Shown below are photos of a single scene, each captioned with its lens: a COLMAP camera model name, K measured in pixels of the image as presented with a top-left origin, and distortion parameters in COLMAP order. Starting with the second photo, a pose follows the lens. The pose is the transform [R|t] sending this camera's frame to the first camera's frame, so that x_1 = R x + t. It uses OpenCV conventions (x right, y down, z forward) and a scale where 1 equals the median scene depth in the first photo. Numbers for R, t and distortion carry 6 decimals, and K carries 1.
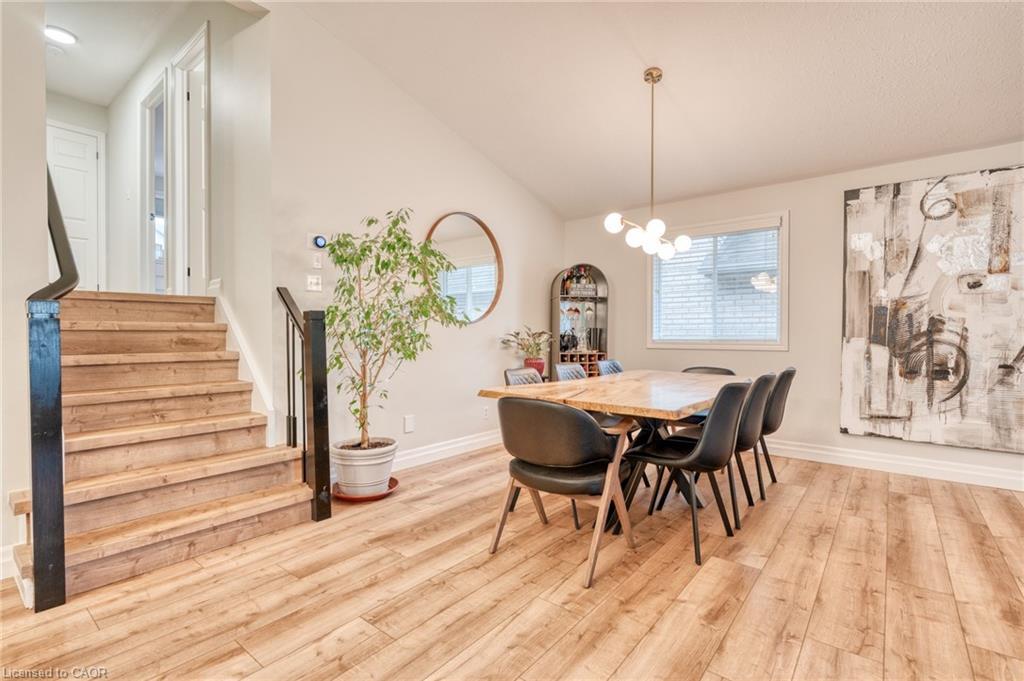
lens RADIAL K [[470.1, 0, 516.5], [0, 470.1, 343.2], [0, 0, 1]] dist [-0.003375, 0.000200]
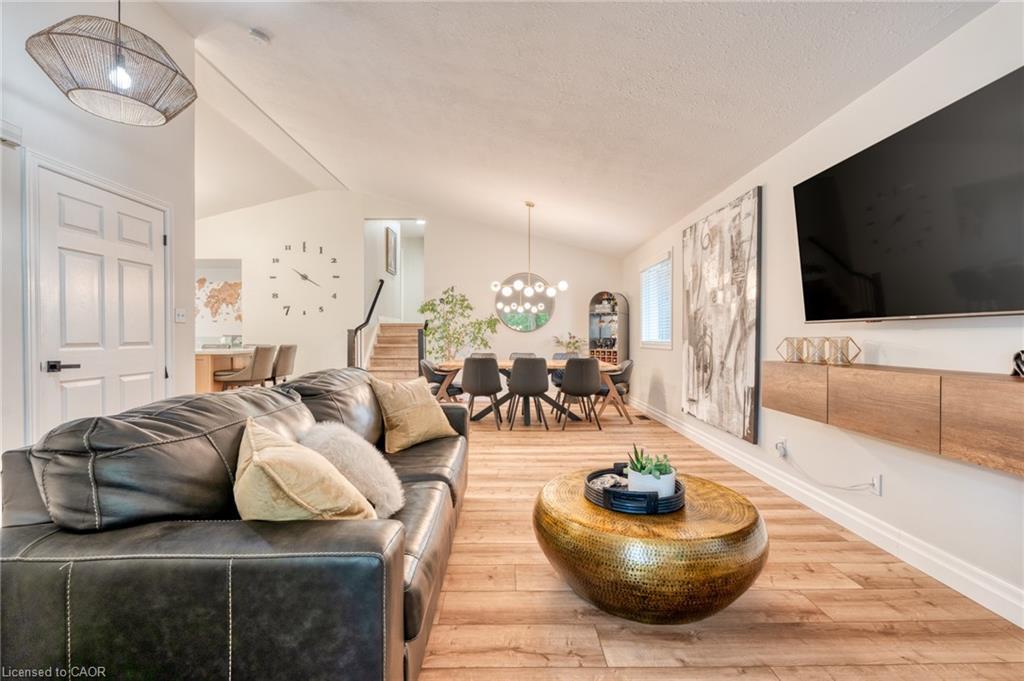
lens RADIAL K [[451.1, 0, 517.1], [0, 451.1, 340.2], [0, 0, 1]] dist [-0.003112, 0.001159]
pose [[0.638448, 0.004241, -0.769654, 1.608686], [-0.015255, 0.999858, -0.007145, 0.005440], [0.769514, 0.016303, 0.638422, -0.211475]]
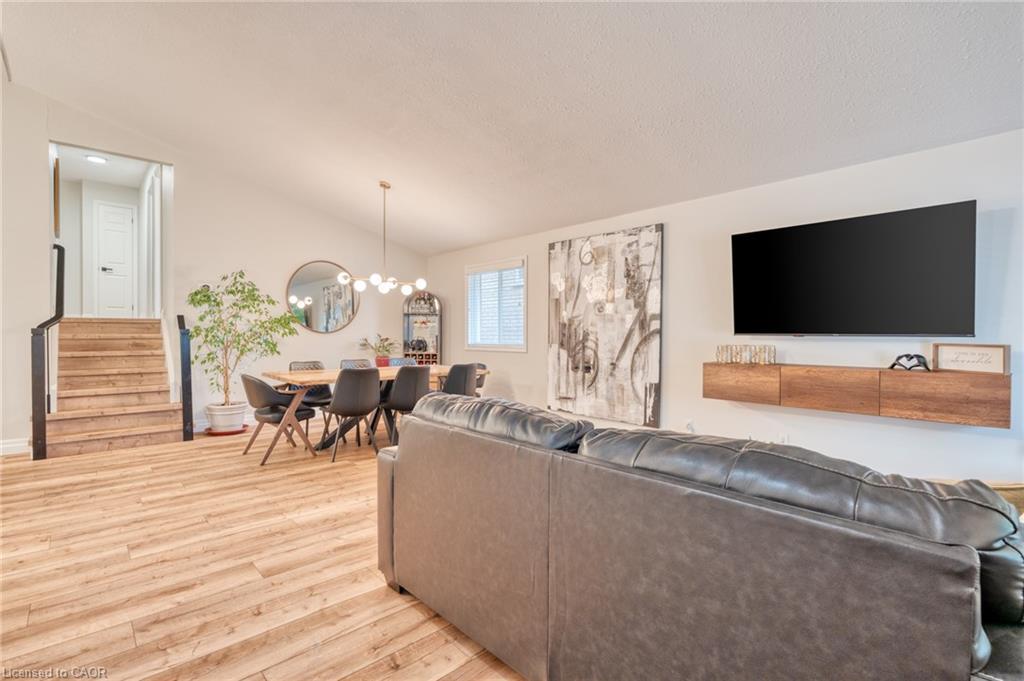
lens RADIAL K [[470.1, 0, 516.0], [0, 470.1, 341.1], [0, 0, 1]] dist [-0.003375, 0.000200]
pose [[0.989055, 0.004149, -0.147491, 0.944110], [-0.004853, 0.999978, -0.004413, -0.015669], [0.147470, 0.005081, 0.989054, -0.537105]]
